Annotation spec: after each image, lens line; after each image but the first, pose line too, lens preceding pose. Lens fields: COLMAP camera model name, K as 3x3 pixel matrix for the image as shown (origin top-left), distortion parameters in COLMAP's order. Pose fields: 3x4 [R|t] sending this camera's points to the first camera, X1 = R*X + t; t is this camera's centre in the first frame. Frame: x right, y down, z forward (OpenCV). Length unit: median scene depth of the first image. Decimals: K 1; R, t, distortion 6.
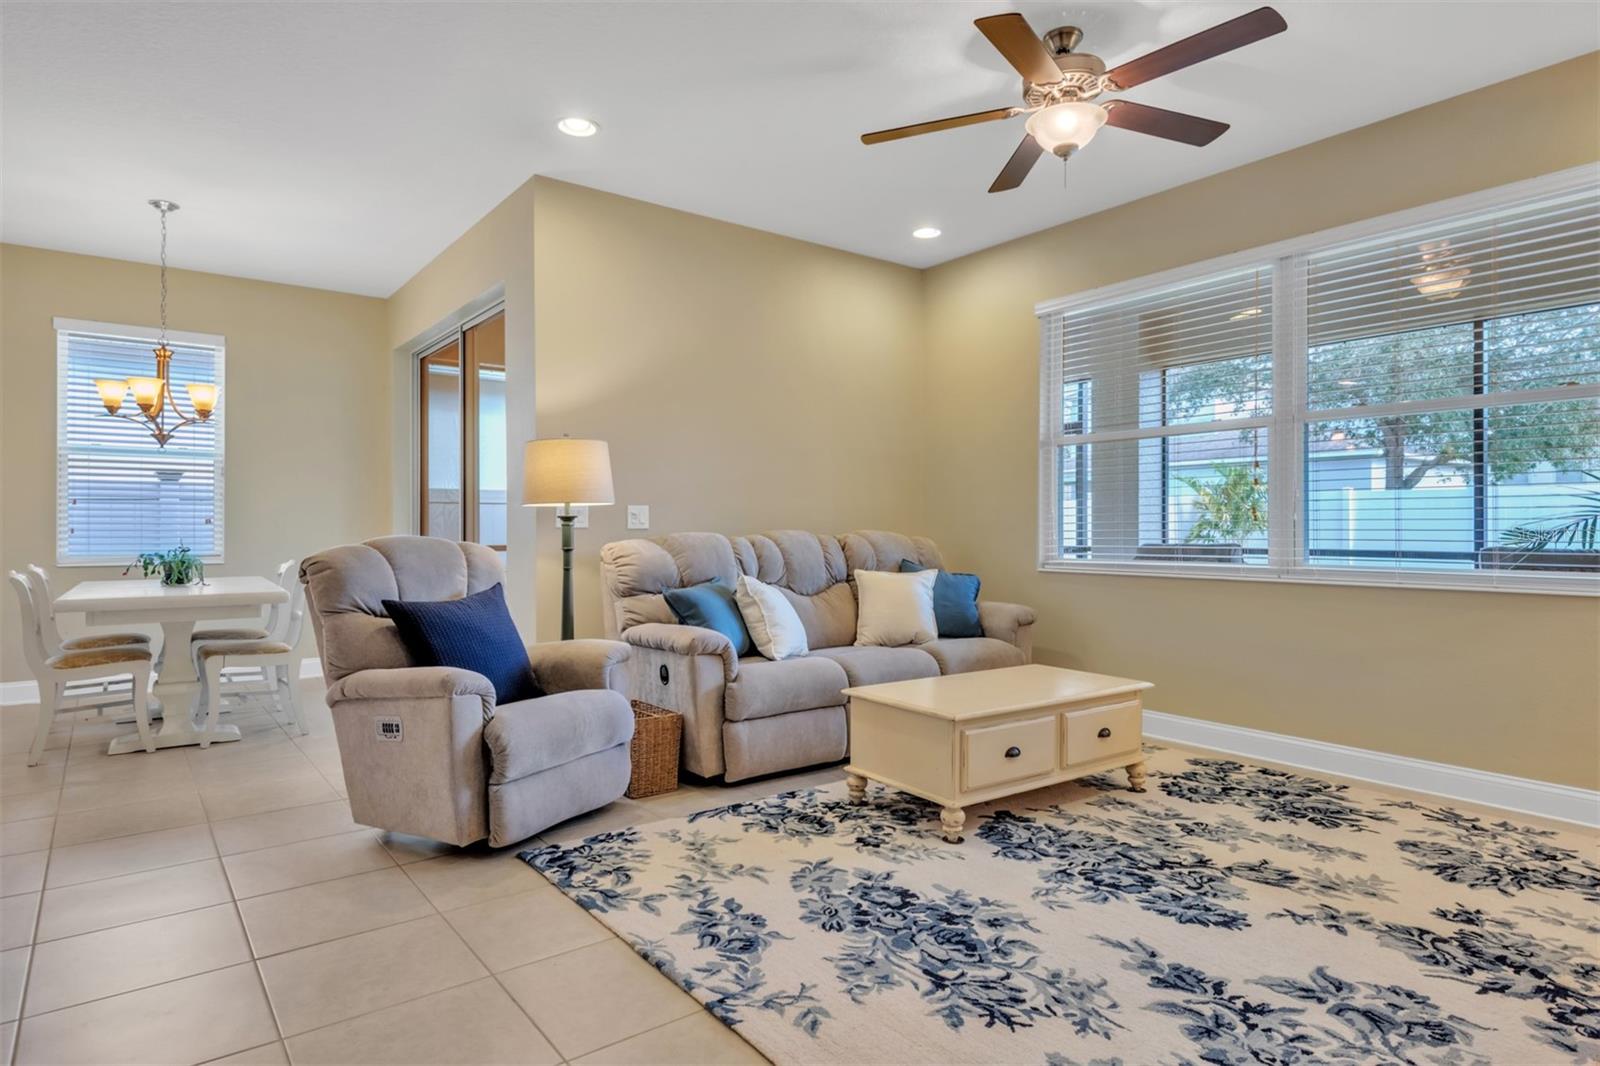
lens RADIAL K [[904.7, 0, 799.3], [0, 904.7, 530.8], [0, 0, 1]] dist [0.025133, -0.011616]
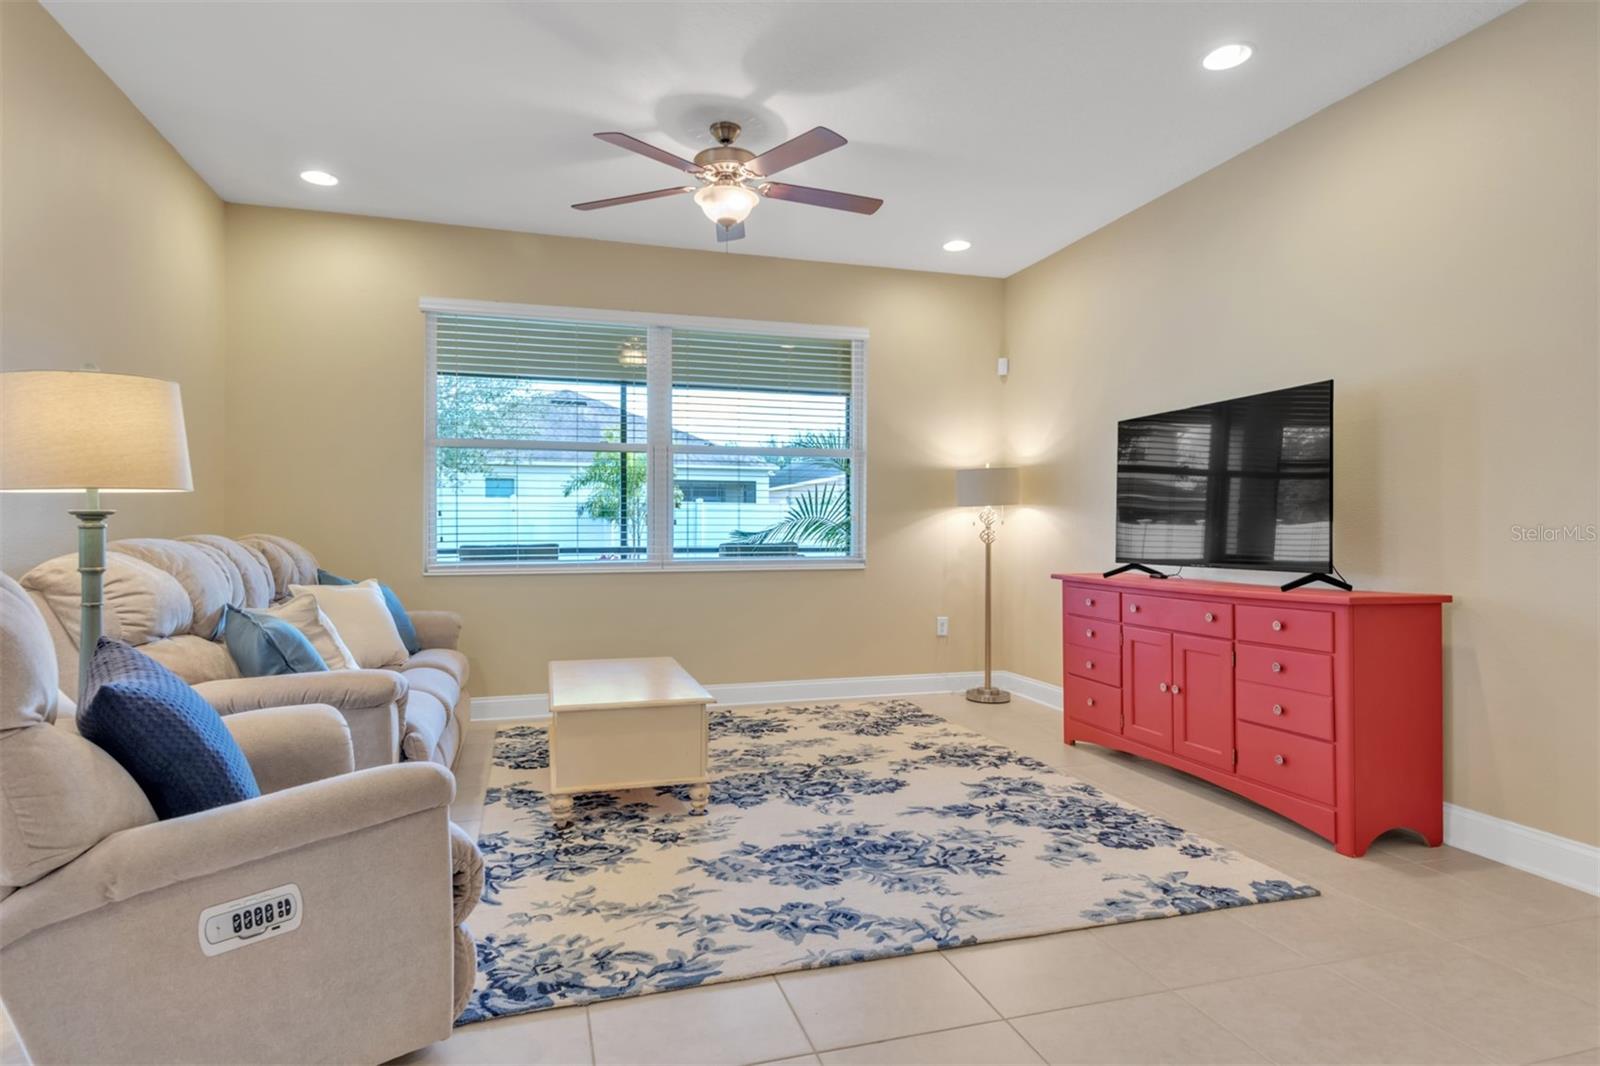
lens RADIAL K [[877.6, 0, 800.5], [0, 877.6, 524.8], [0, 0, 1]] dist [0.028969, -0.001475]
pose [[0.350300, 0.001139, 0.936637, -0.898606], [0.009950, 0.999938, -0.004937, -0.002150], [-0.936585, 0.011049, 0.350267, 0.577928]]
